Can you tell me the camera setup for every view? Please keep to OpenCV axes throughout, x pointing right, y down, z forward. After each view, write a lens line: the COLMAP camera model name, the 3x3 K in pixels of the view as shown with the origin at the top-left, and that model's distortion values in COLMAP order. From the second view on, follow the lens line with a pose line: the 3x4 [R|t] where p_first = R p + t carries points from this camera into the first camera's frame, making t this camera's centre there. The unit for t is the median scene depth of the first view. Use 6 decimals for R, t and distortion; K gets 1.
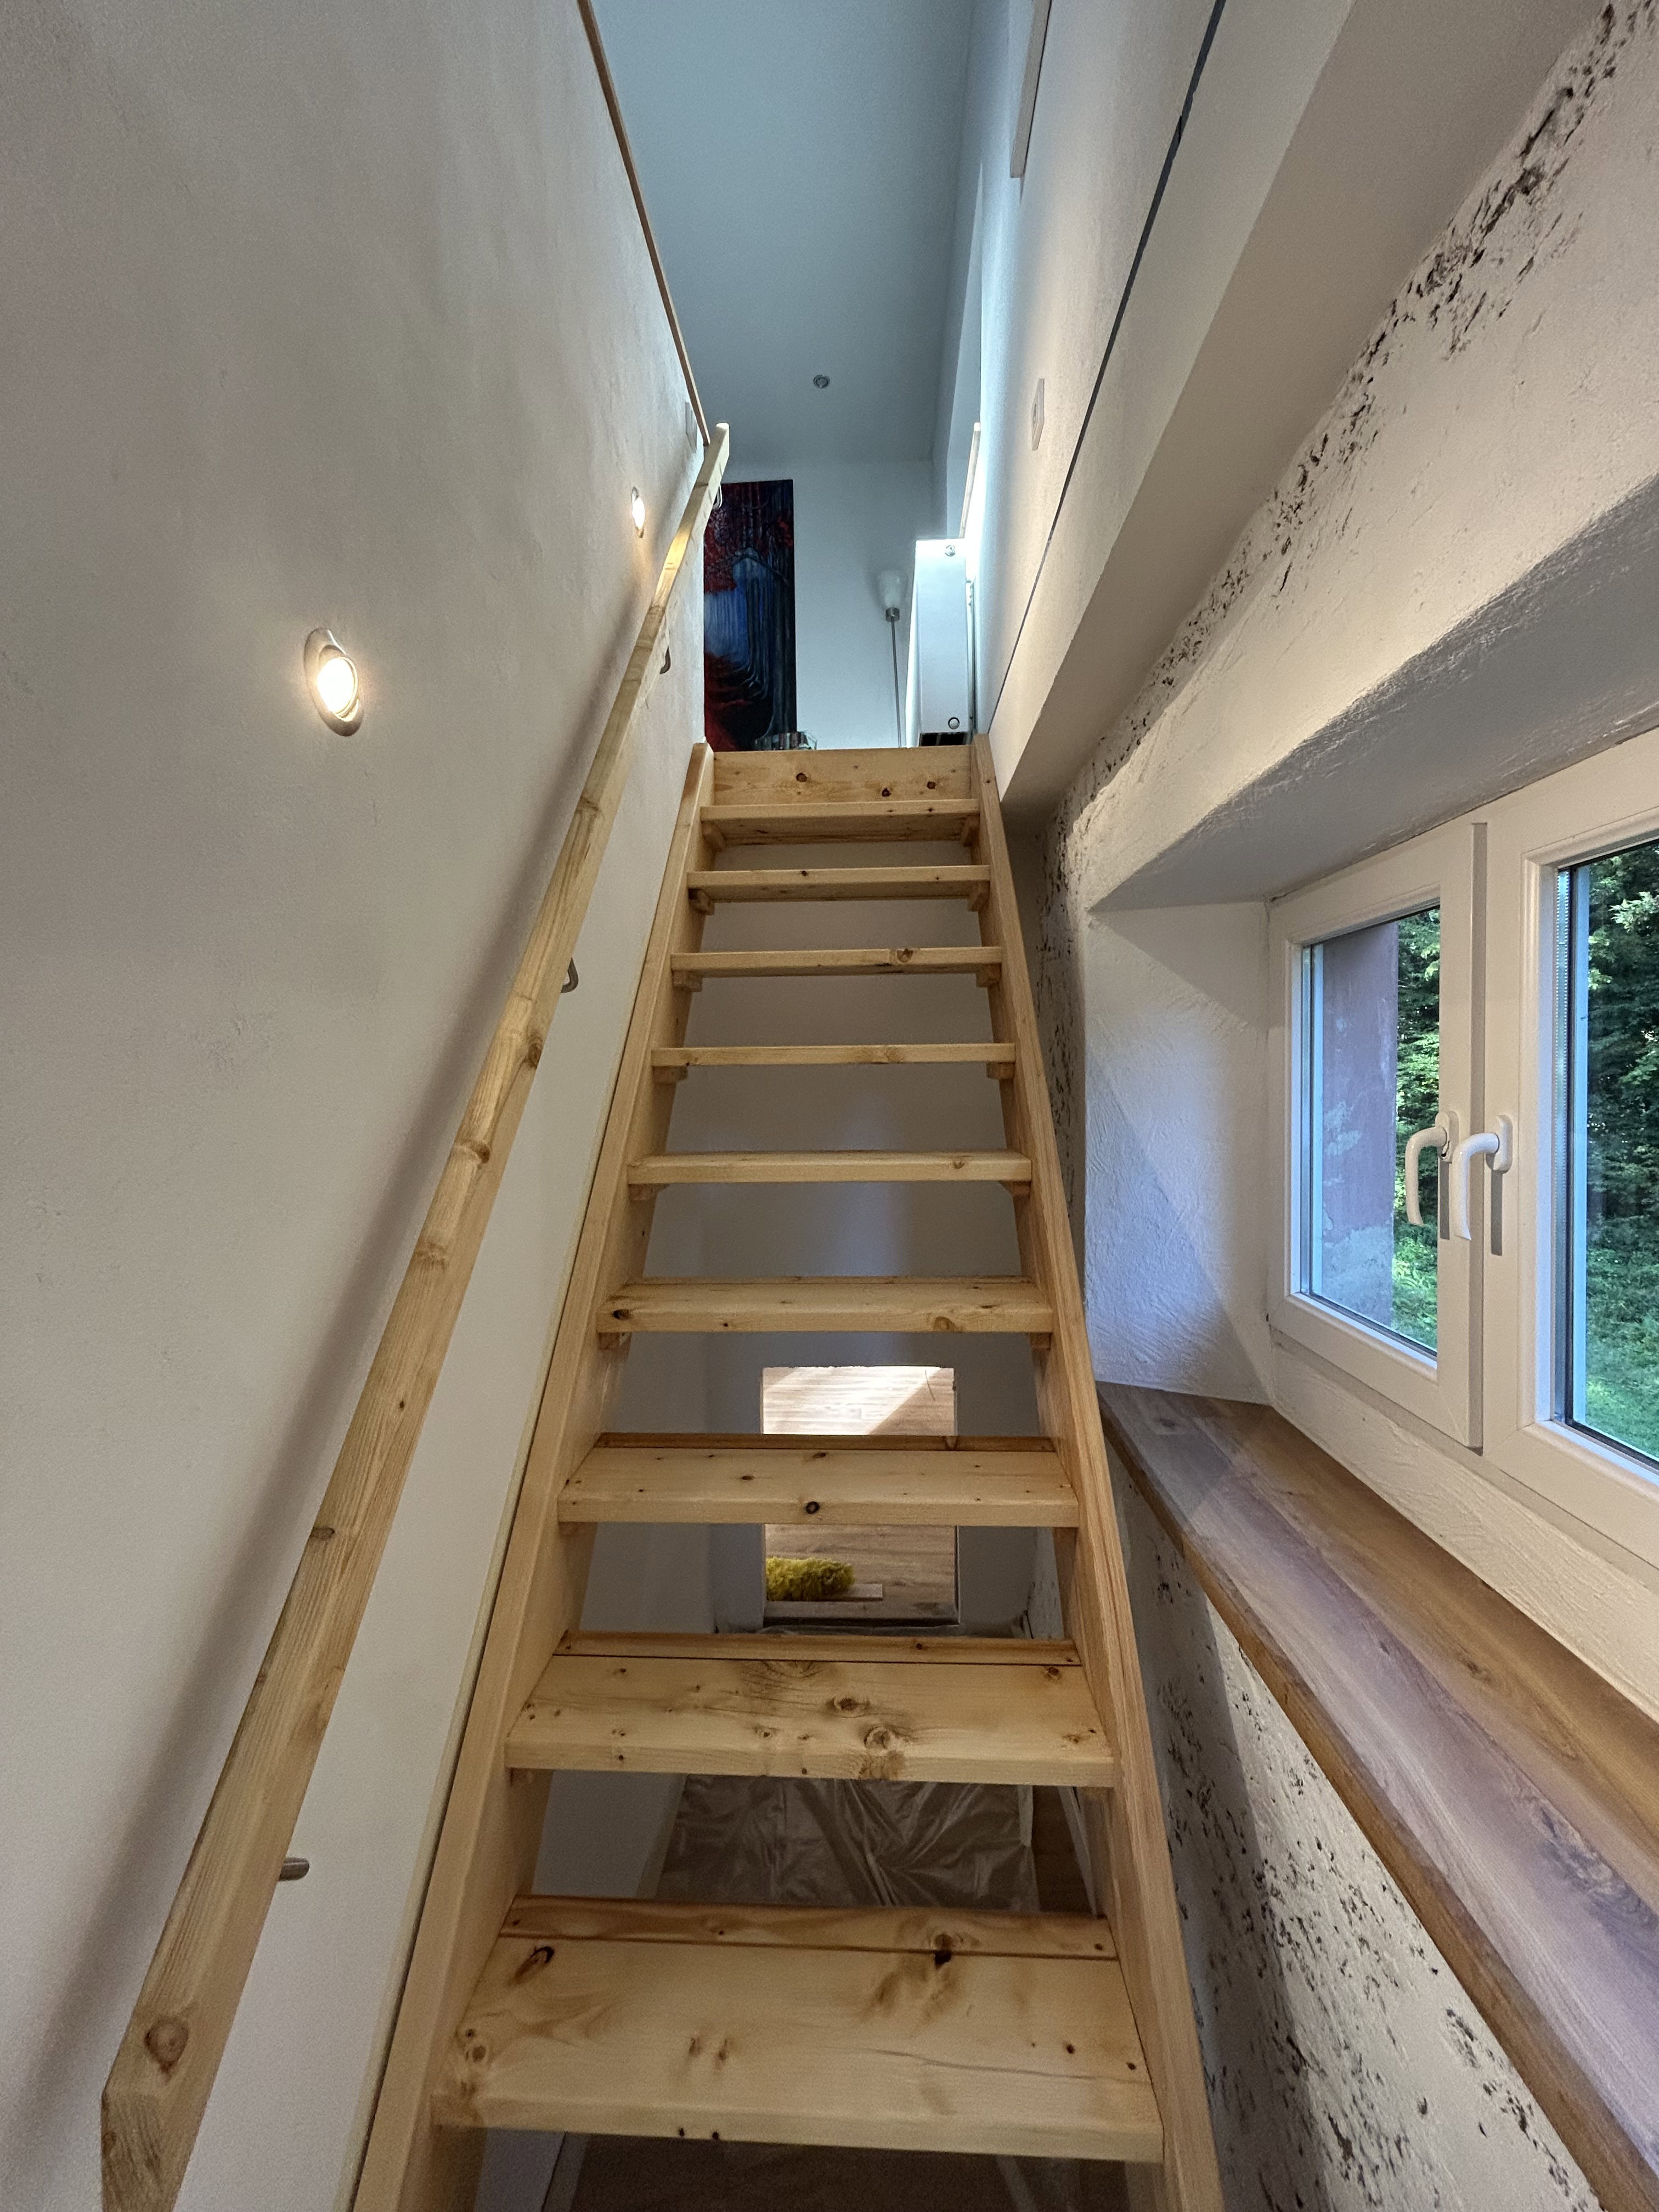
lens RADIAL K [[892.4, 0, 831.5], [0, 892.4, 1099.9], [0, 0, 1]] dist [0.000316, 0.000049]
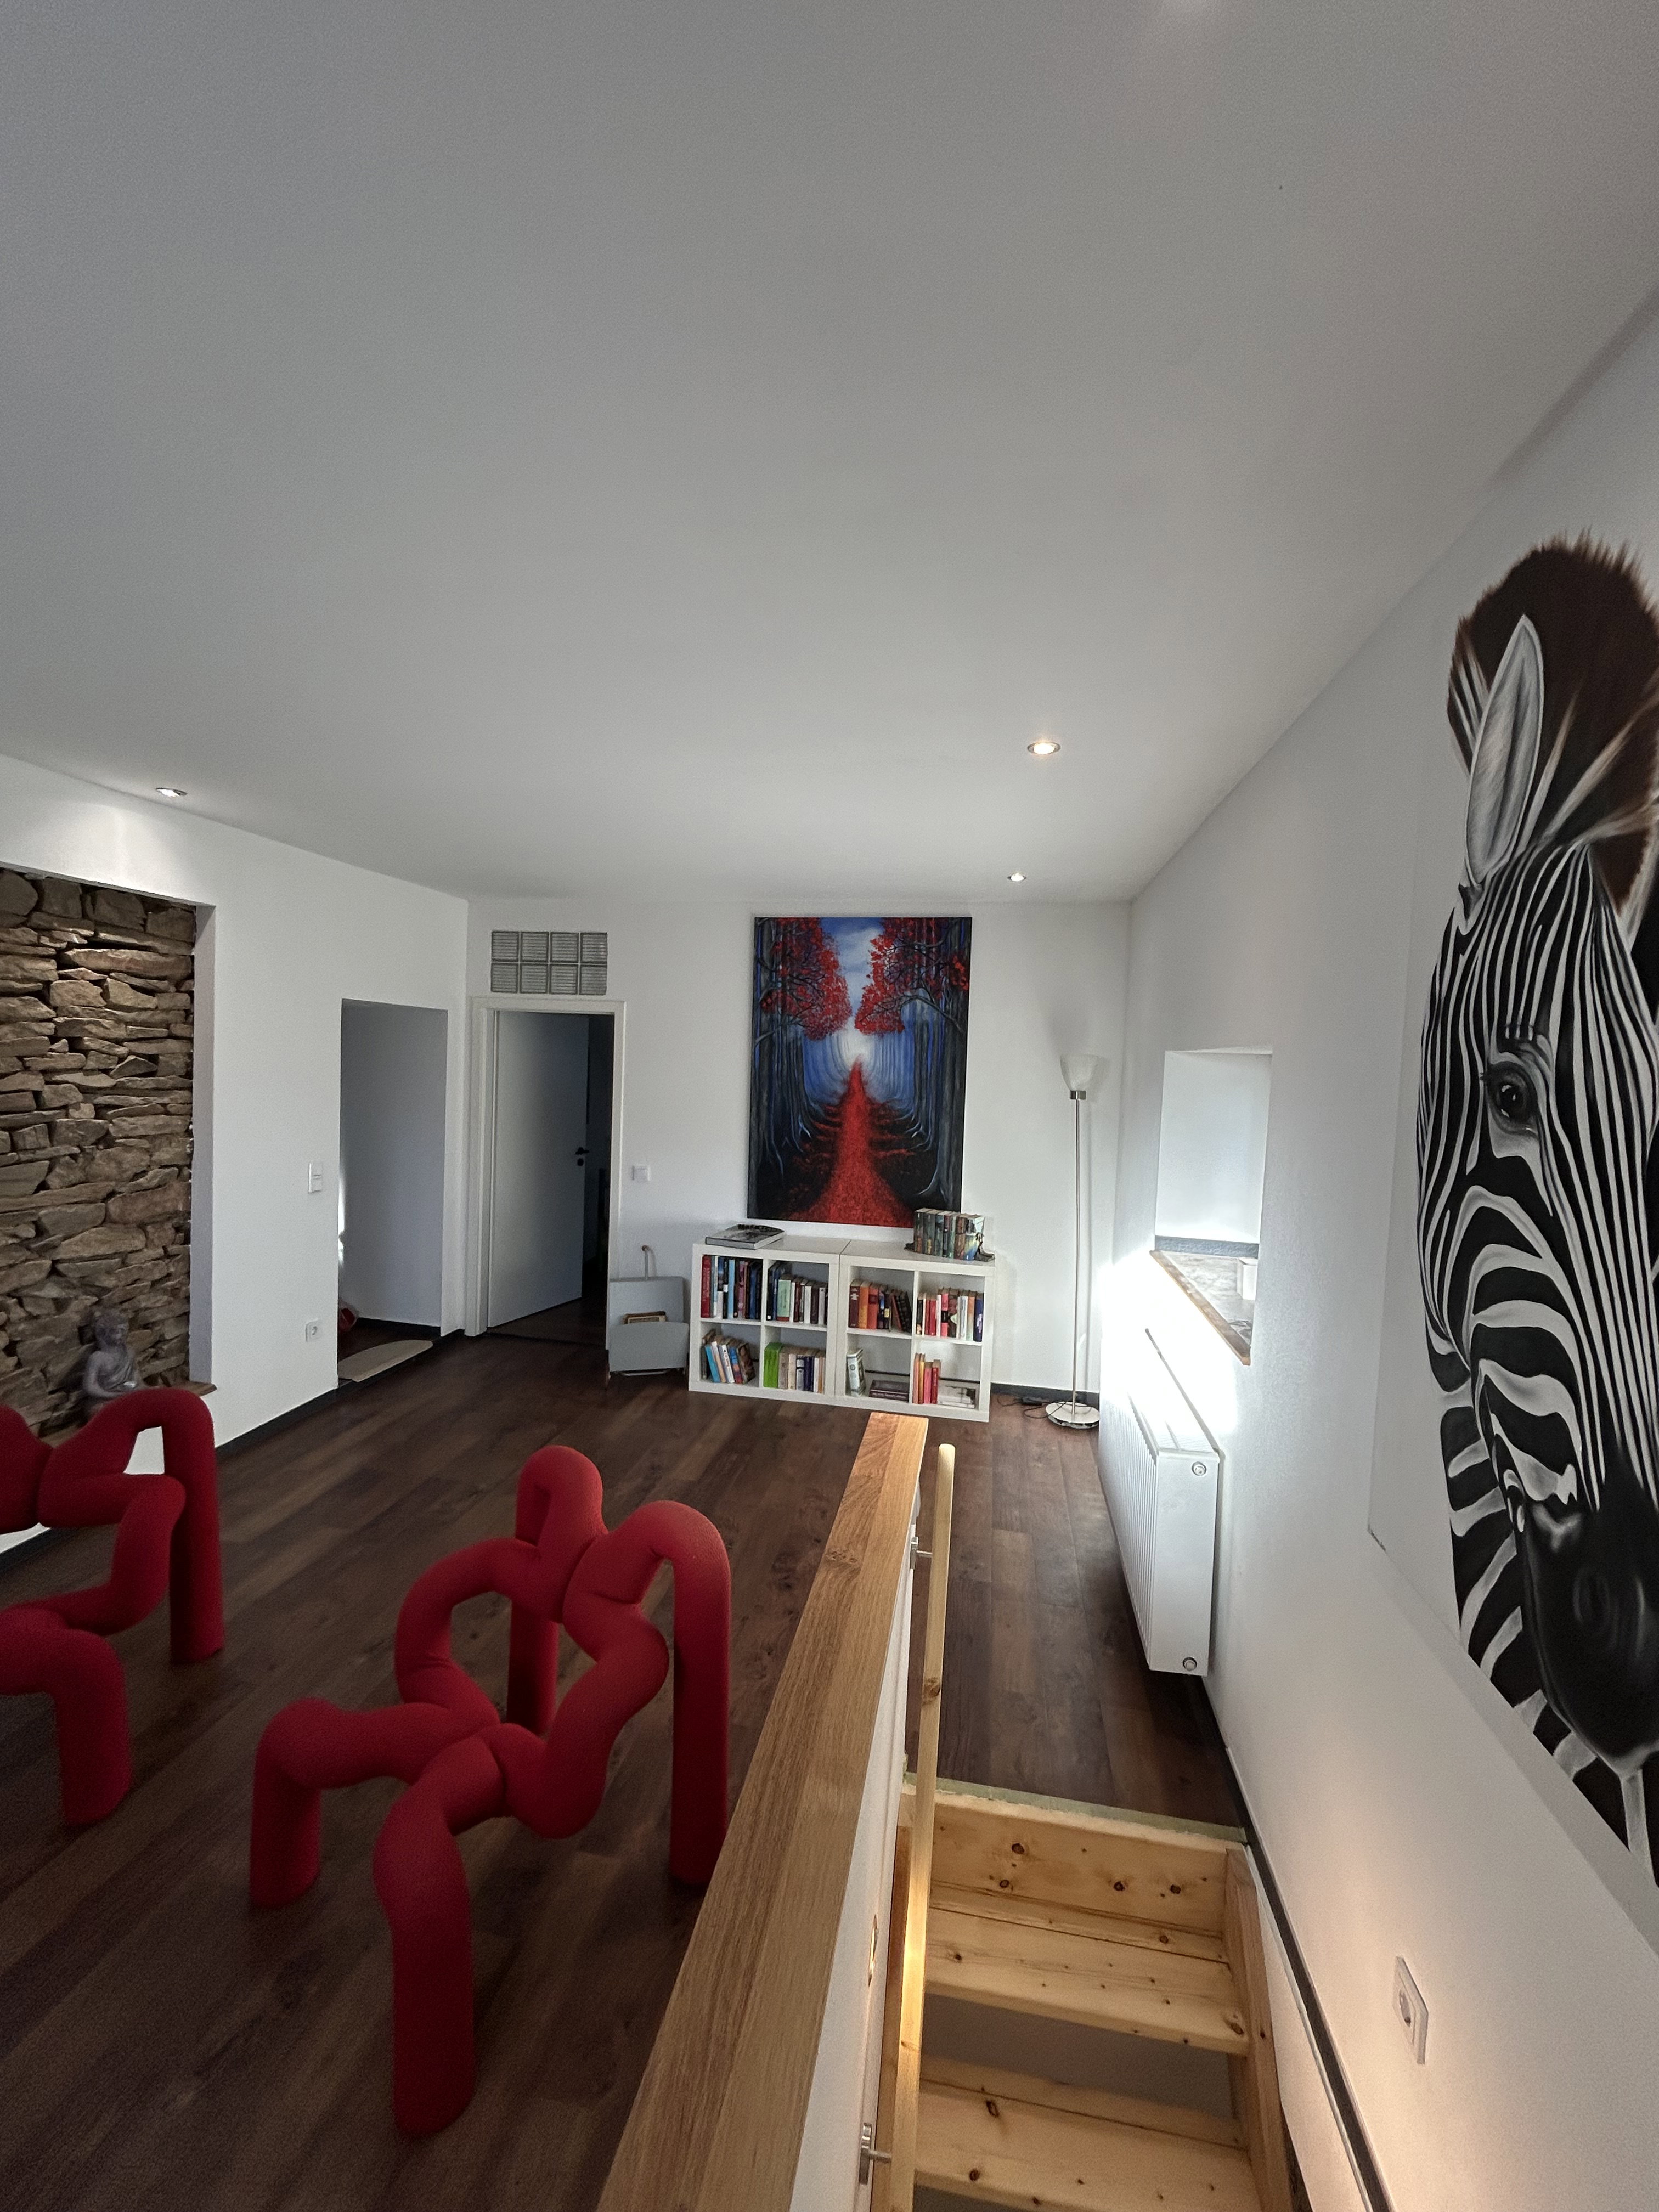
lens RADIAL K [[892.4, 0, 833.2], [0, 892.4, 1102.2], [0, 0, 1]] dist [0.000316, 0.000049]
pose [[0.992264, 0.050483, -0.113419, -0.071067], [-0.047631, 0.998480, 0.027714, -0.522567], [0.114646, -0.022098, 0.993161, 0.069156]]
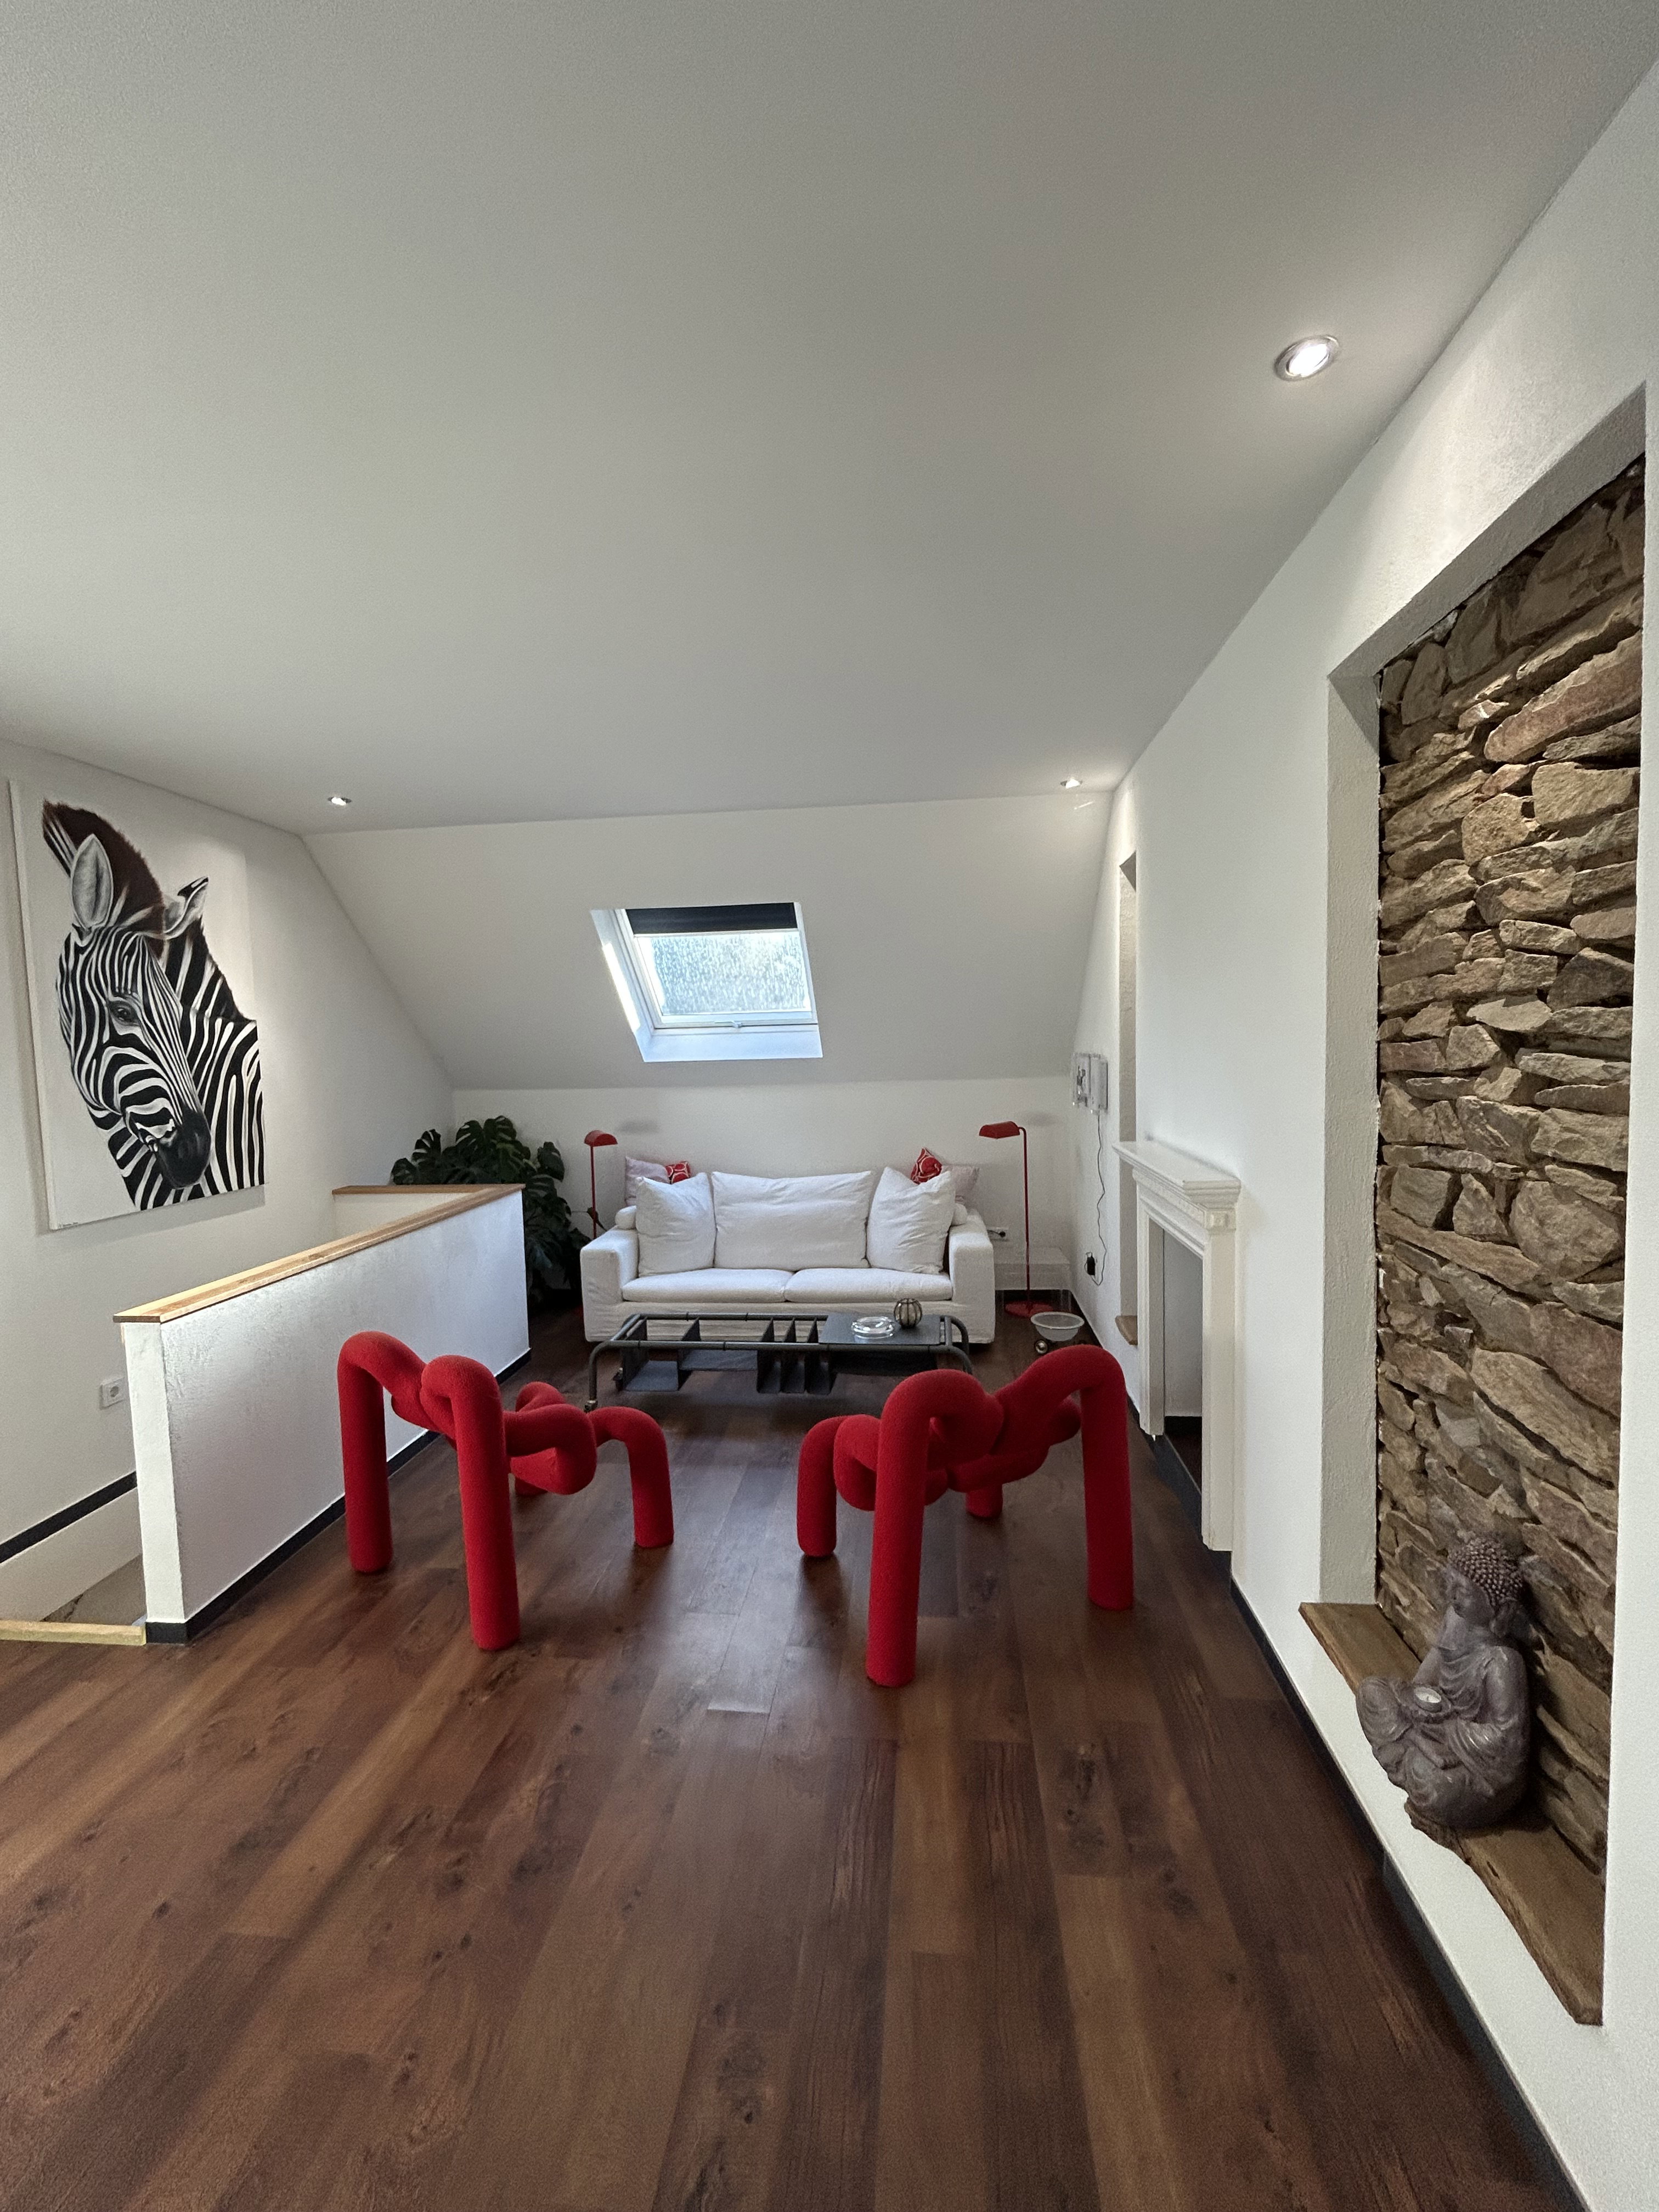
lens RADIAL K [[892.4, 0, 829.5], [0, 892.4, 1099.9], [0, 0, 1]] dist [0.000316, 0.000049]
pose [[-0.998019, 0.029121, 0.055772, -0.750146], [0.033718, 0.995950, 0.083343, -0.483914], [-0.053119, 0.085058, -0.994959, 1.537449]]
